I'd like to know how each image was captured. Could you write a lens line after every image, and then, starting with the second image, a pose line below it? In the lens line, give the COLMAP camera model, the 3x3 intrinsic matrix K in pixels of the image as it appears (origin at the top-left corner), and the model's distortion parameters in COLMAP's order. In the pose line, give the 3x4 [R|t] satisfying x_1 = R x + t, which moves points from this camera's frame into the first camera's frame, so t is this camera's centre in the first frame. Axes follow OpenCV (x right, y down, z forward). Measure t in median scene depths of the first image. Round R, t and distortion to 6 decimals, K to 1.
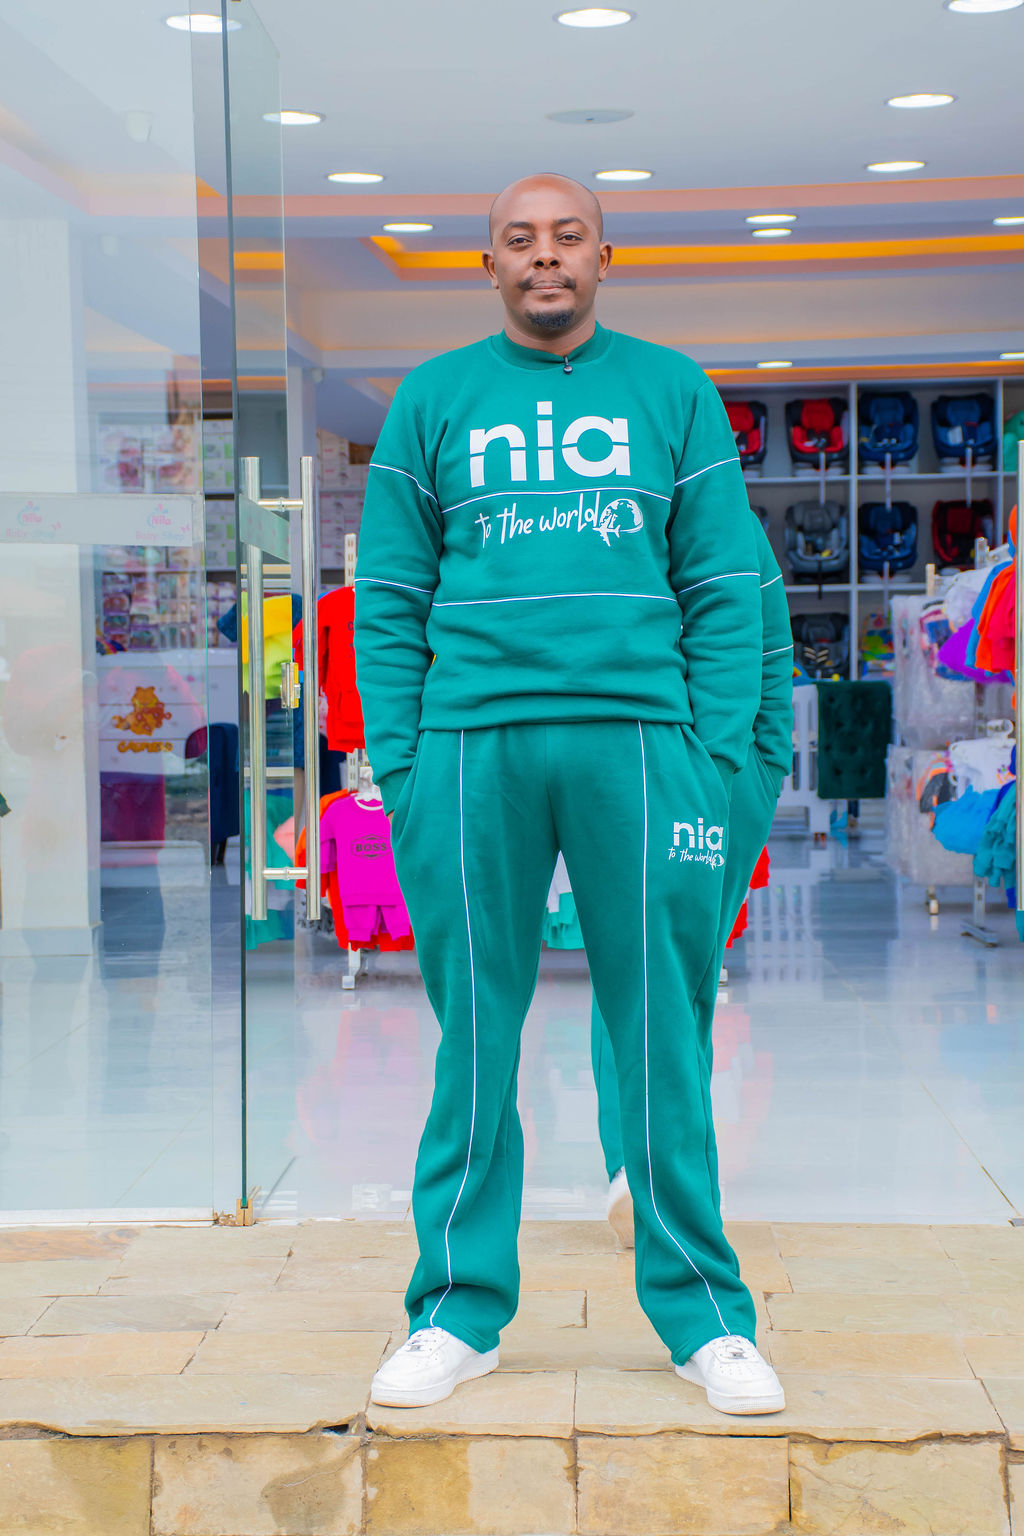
lens RADIAL K [[3122.5, 0, 506.5], [0, 3122.5, 784.0], [0, 0, 1]] dist [0.428313, 0.550903]
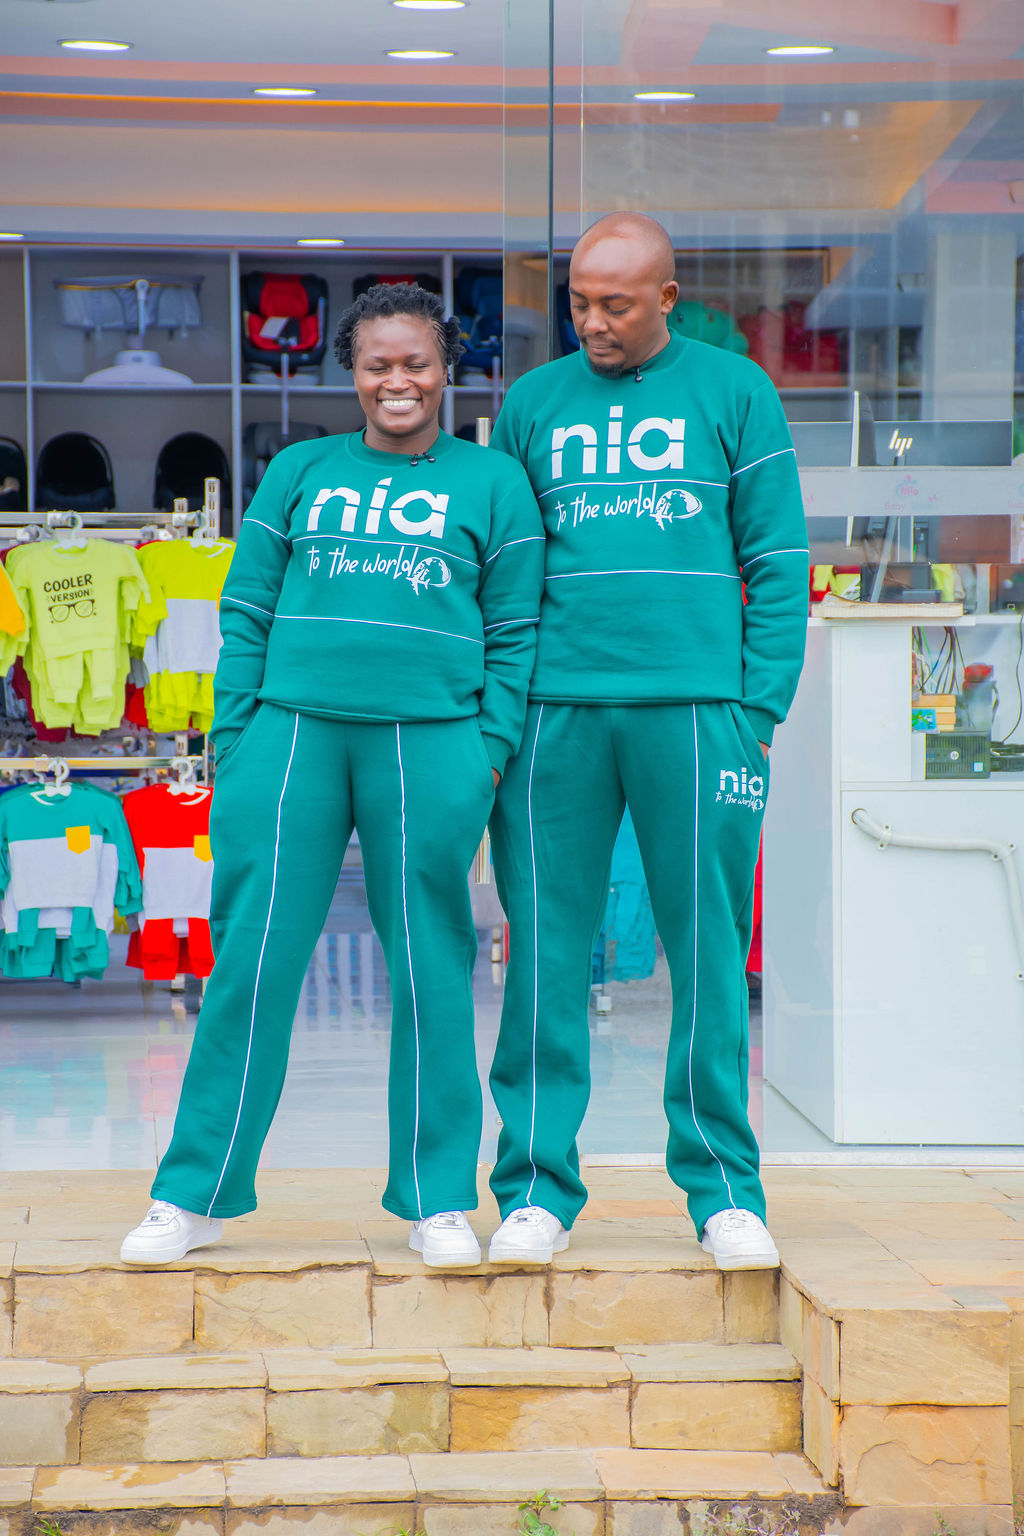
lens RADIAL K [[5253.3, 0, 512.0], [0, 5253.3, 768.0], [0, 0, 1]] dist [1.206200, 0.979206]
pose [[0.994230, 0.010938, 0.106710, -0.003302], [-0.009095, 0.999801, -0.017746, 0.017806], [-0.106882, 0.016673, 0.994132, -0.361998]]
